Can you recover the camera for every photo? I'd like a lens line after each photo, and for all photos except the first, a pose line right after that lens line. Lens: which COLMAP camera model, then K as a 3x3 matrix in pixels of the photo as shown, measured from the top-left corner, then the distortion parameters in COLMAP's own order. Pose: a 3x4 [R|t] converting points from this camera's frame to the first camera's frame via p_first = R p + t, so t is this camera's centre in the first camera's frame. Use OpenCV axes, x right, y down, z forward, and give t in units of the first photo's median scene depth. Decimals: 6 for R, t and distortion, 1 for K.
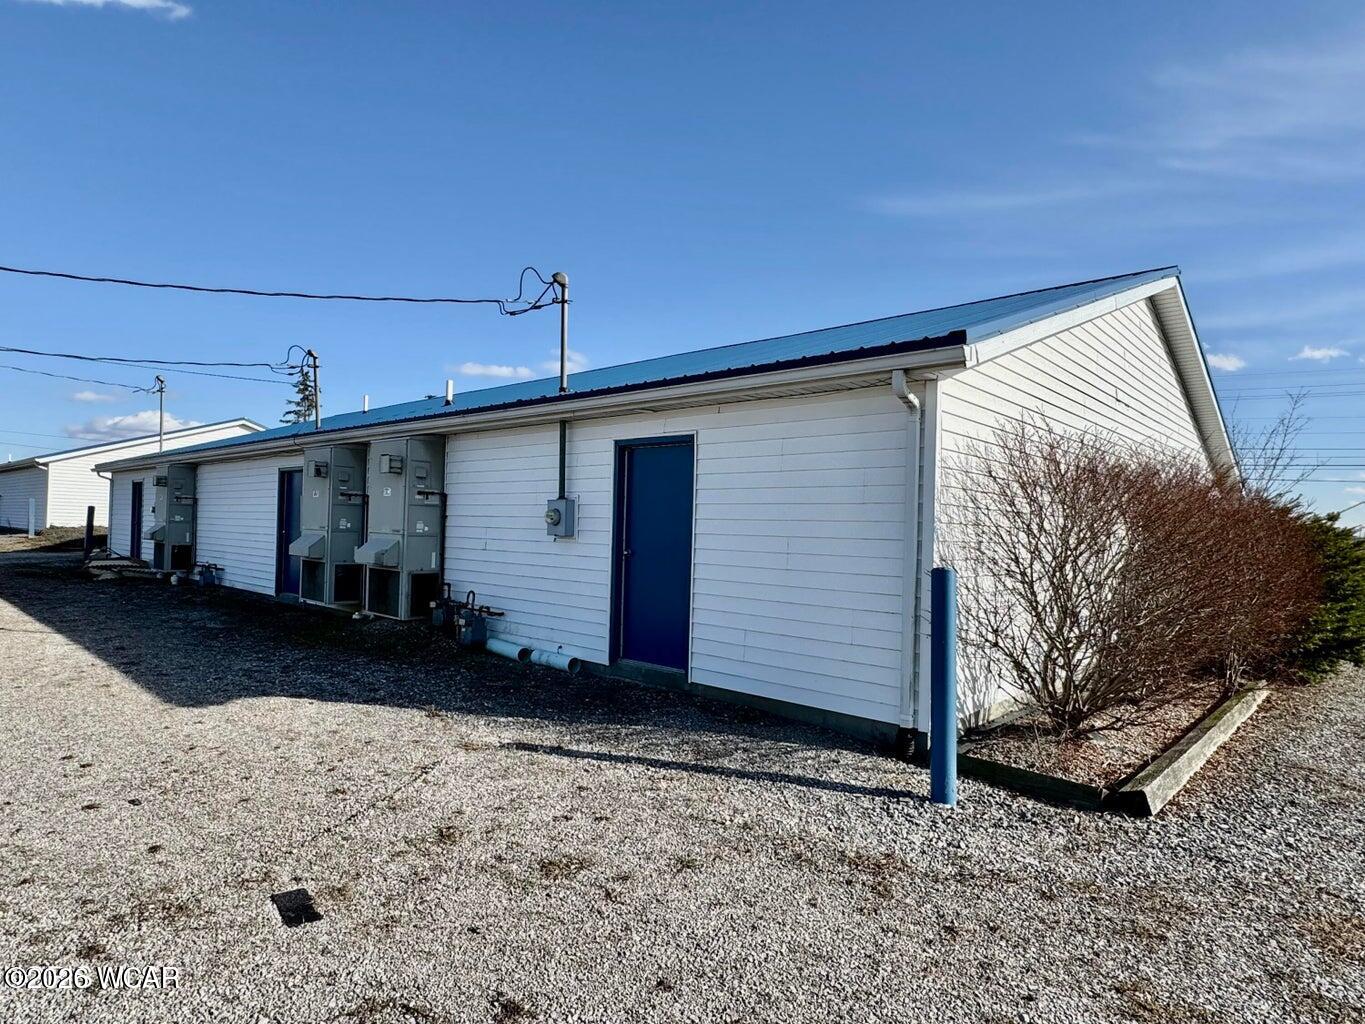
lens RADIAL K [[772.6, 0, 678.7], [0, 772.6, 521.3], [0, 0, 1]] dist [-0.003736, 0.001048]
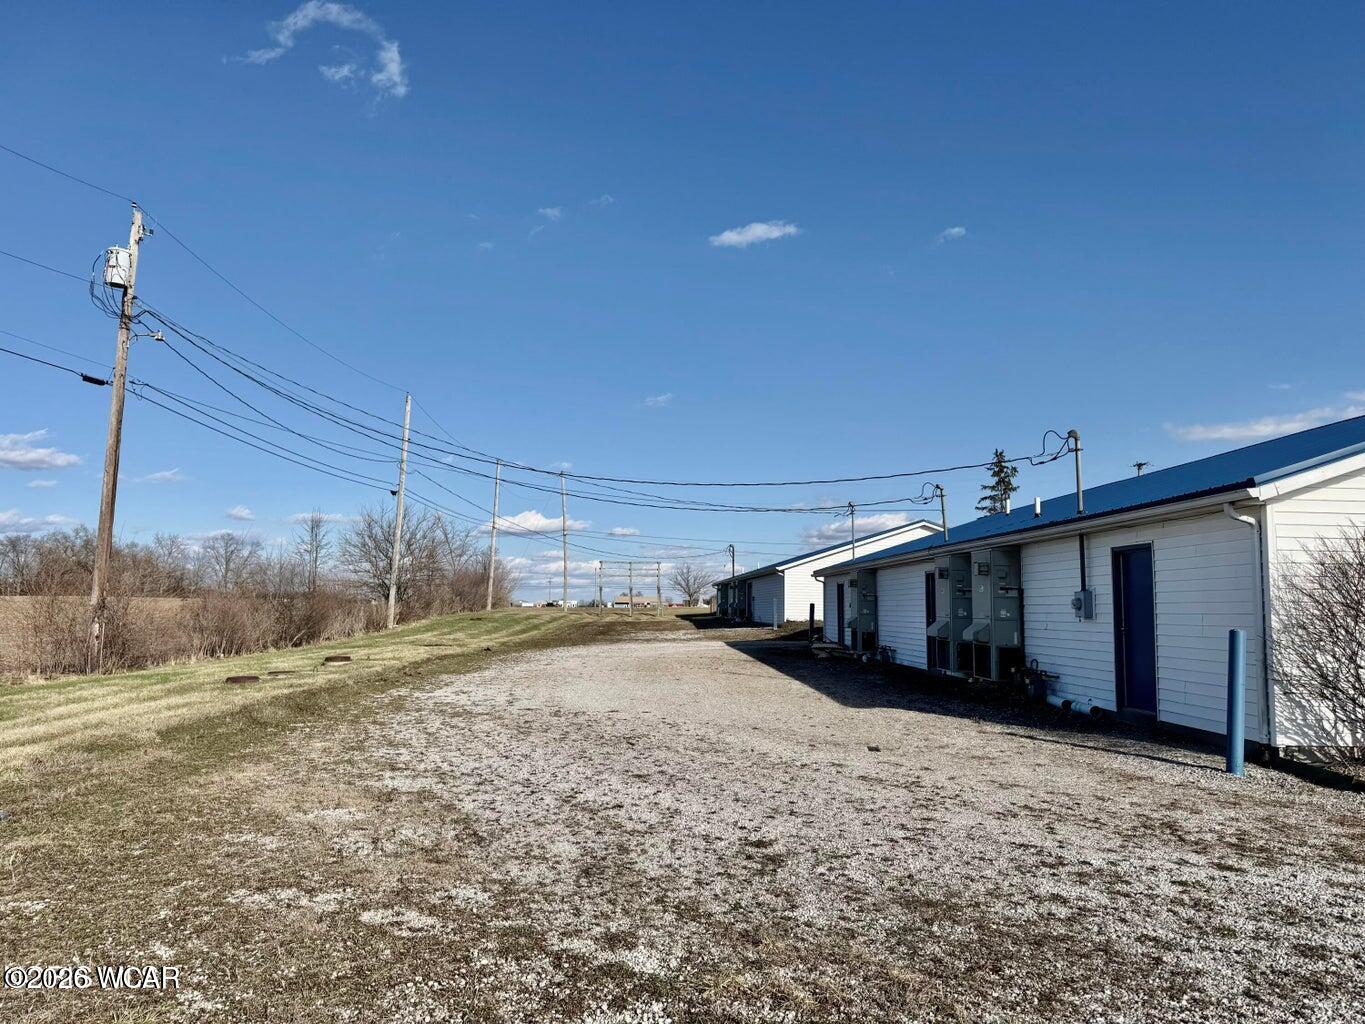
lens RADIAL K [[933.9, 0, 682.5], [0, 933.9, 512.0], [0, 0, 1]] dist [0.149003, -0.250629]
pose [[0.703826, -0.090567, -0.704576, 0.462170], [0.011927, 0.993206, -0.115754, 0.016342], [0.710273, 0.073067, 0.700124, -0.594732]]
